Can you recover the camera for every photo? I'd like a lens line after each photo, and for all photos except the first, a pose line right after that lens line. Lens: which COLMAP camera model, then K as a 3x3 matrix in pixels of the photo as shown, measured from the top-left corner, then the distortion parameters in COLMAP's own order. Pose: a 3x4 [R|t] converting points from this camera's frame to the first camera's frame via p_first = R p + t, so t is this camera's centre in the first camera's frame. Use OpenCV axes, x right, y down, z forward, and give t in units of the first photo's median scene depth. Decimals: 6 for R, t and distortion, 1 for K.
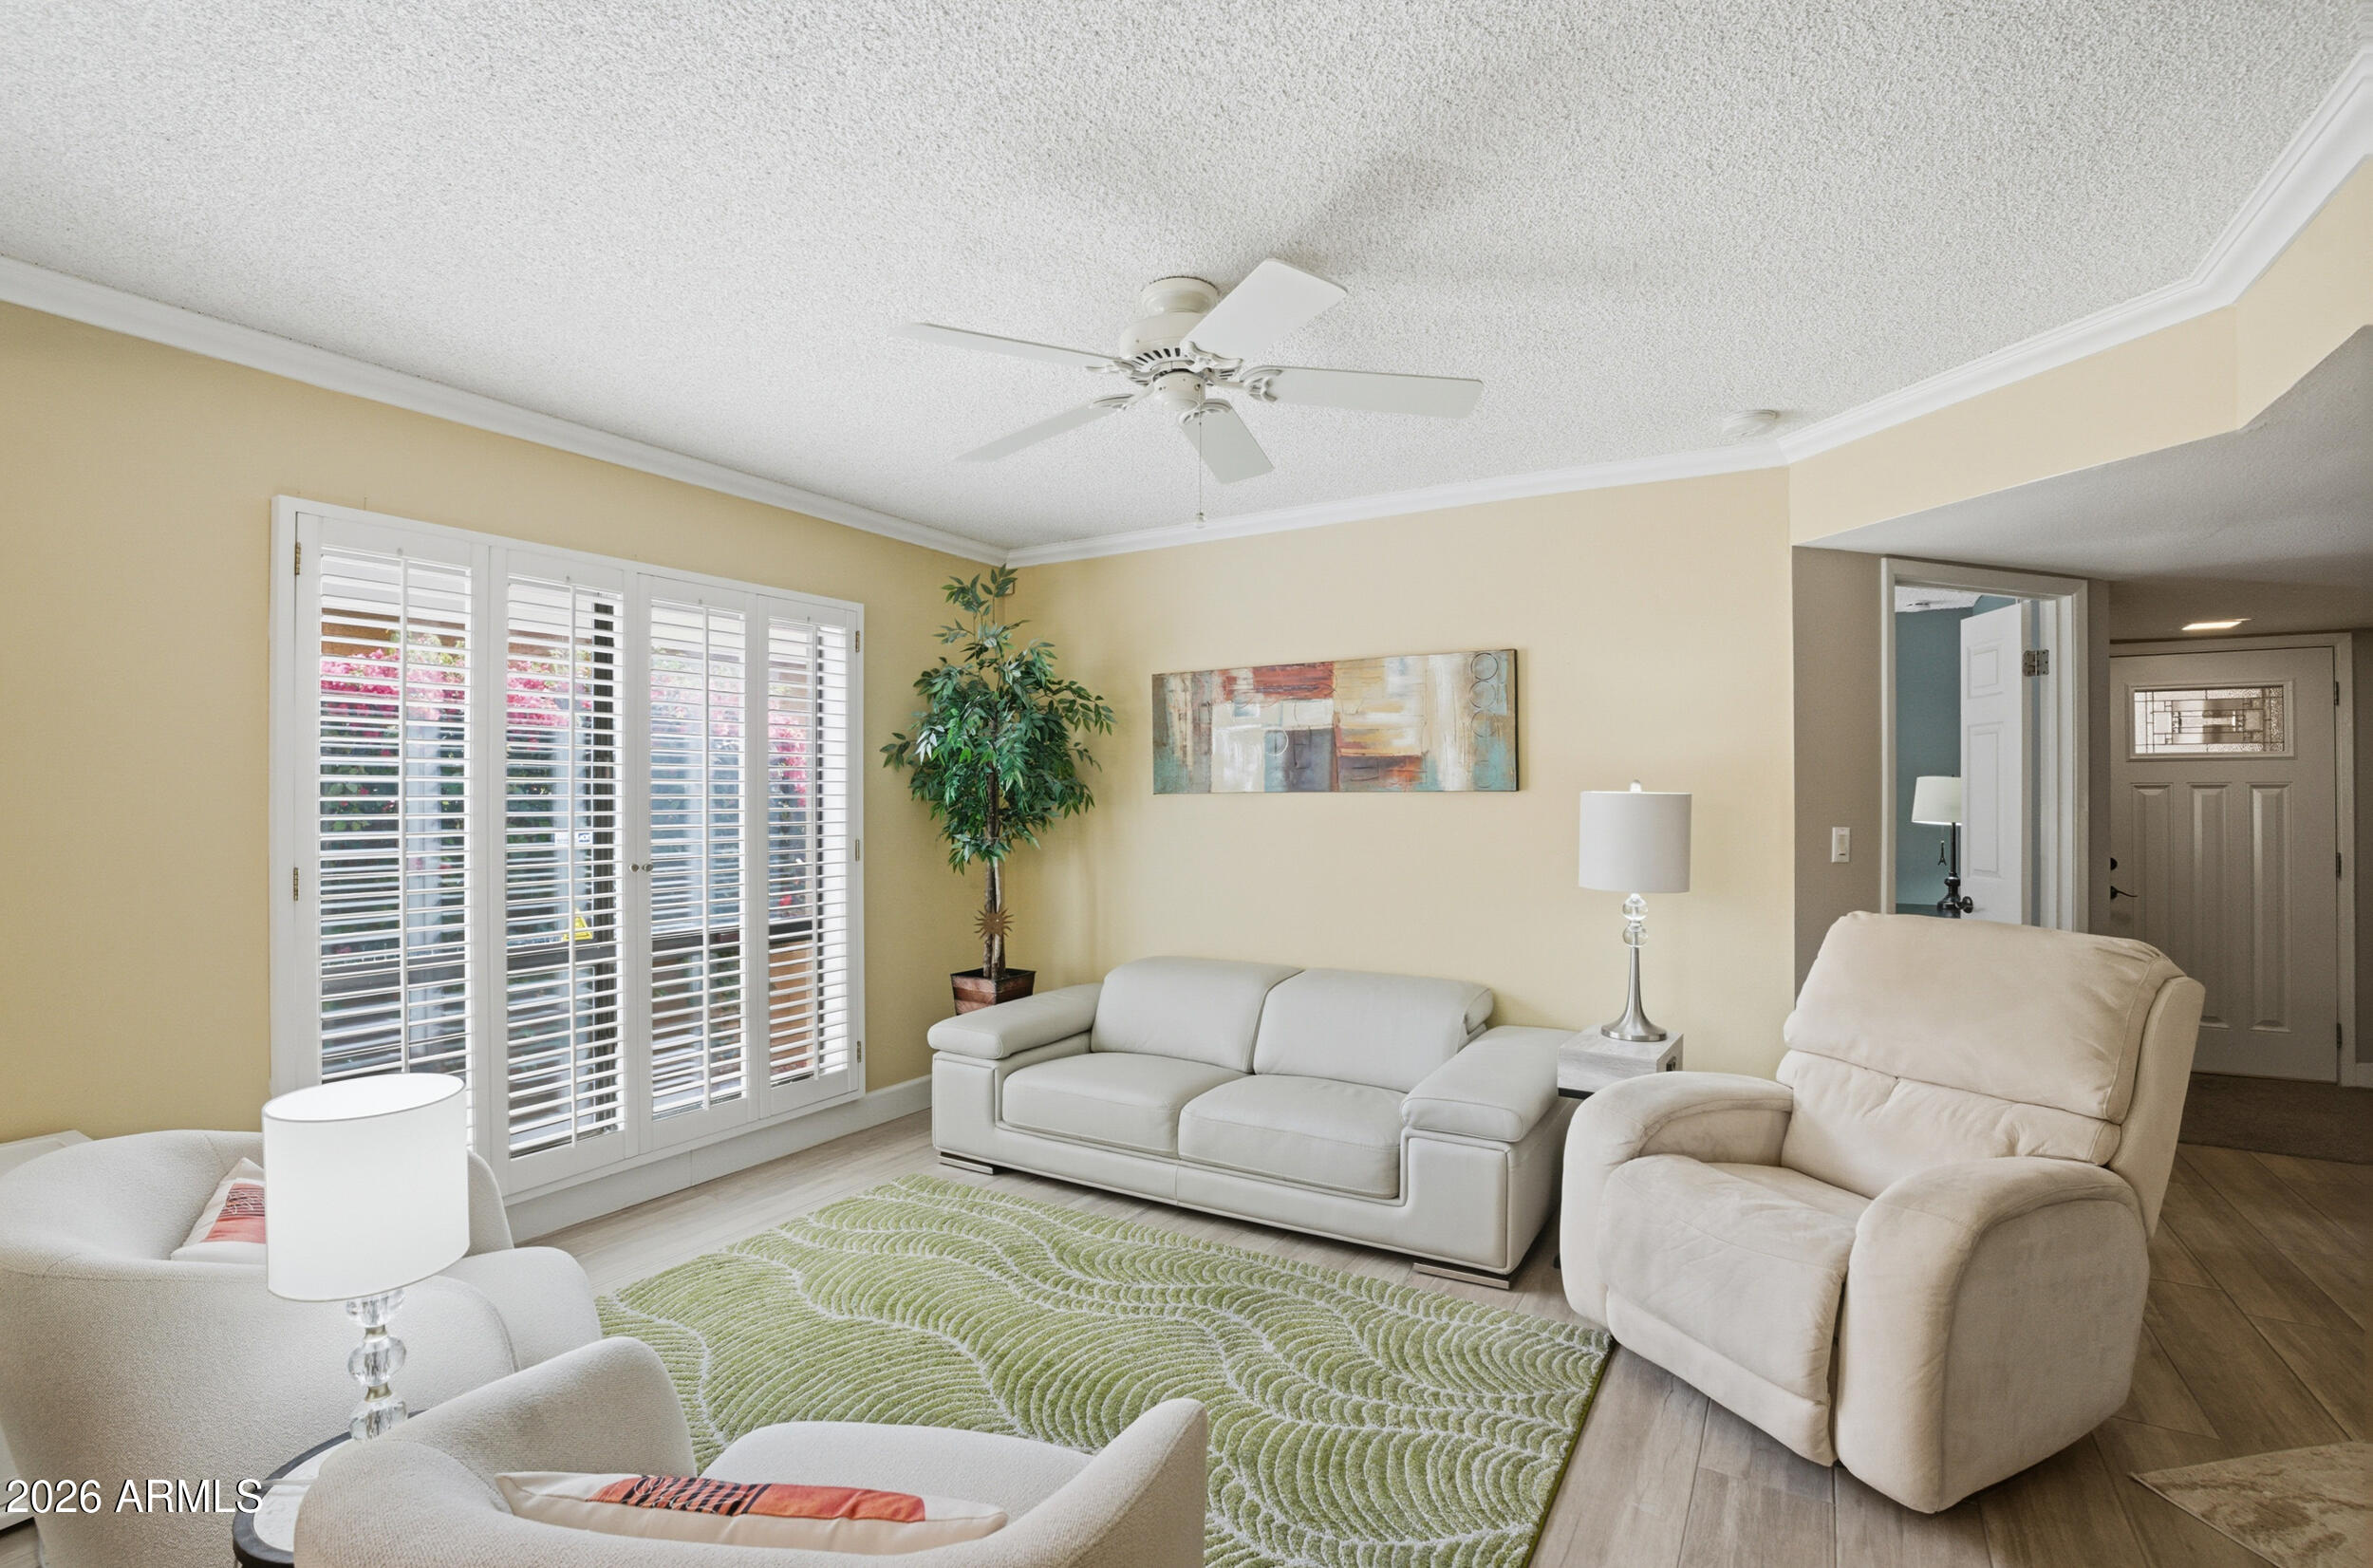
lens RADIAL K [[1080.1, 0, 1182.1], [0, 1080.1, 777.1], [0, 0, 1]] dist [-0.034703, 0.000171]
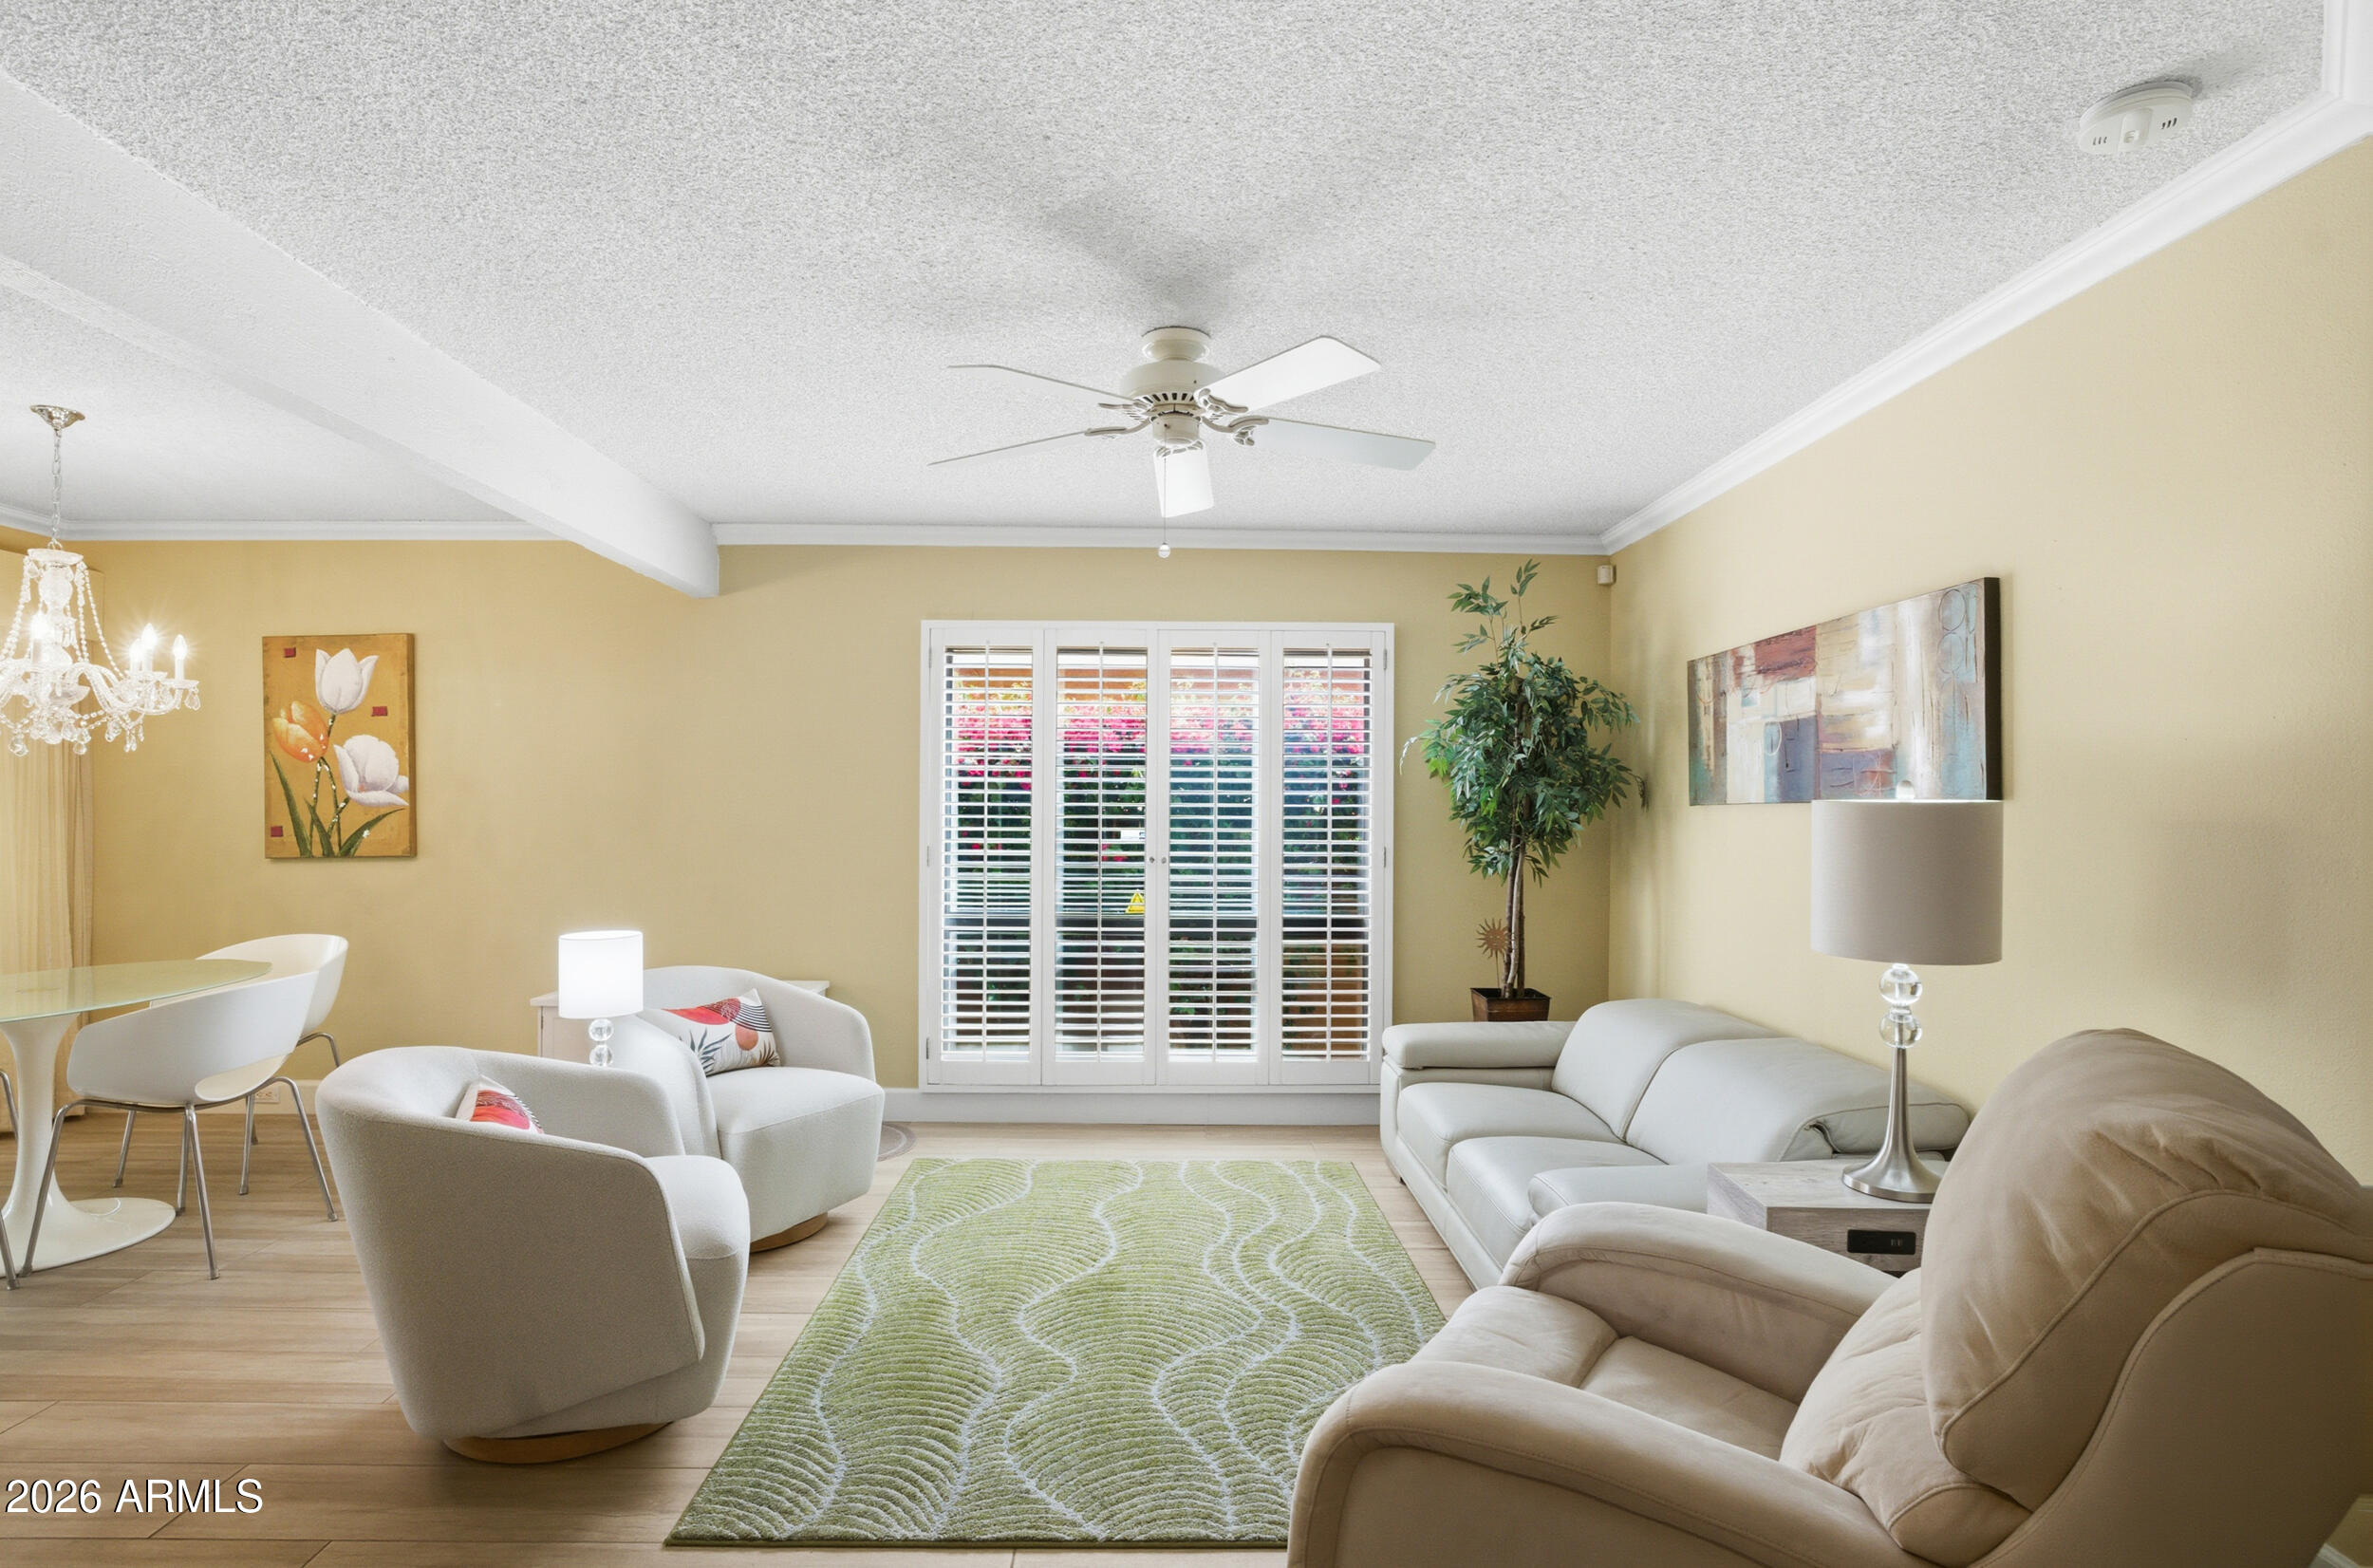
lens RADIAL K [[1175.5, 0, 1186.5], [0, 1175.5, 784.0], [0, 0, 1]] dist [-0.022927, 0.000295]
pose [[0.549934, -0.012163, -0.835120, 0.578793], [0.006112, 0.999926, -0.010539, 0.007123], [0.835186, 0.000691, 0.549967, 0.209813]]
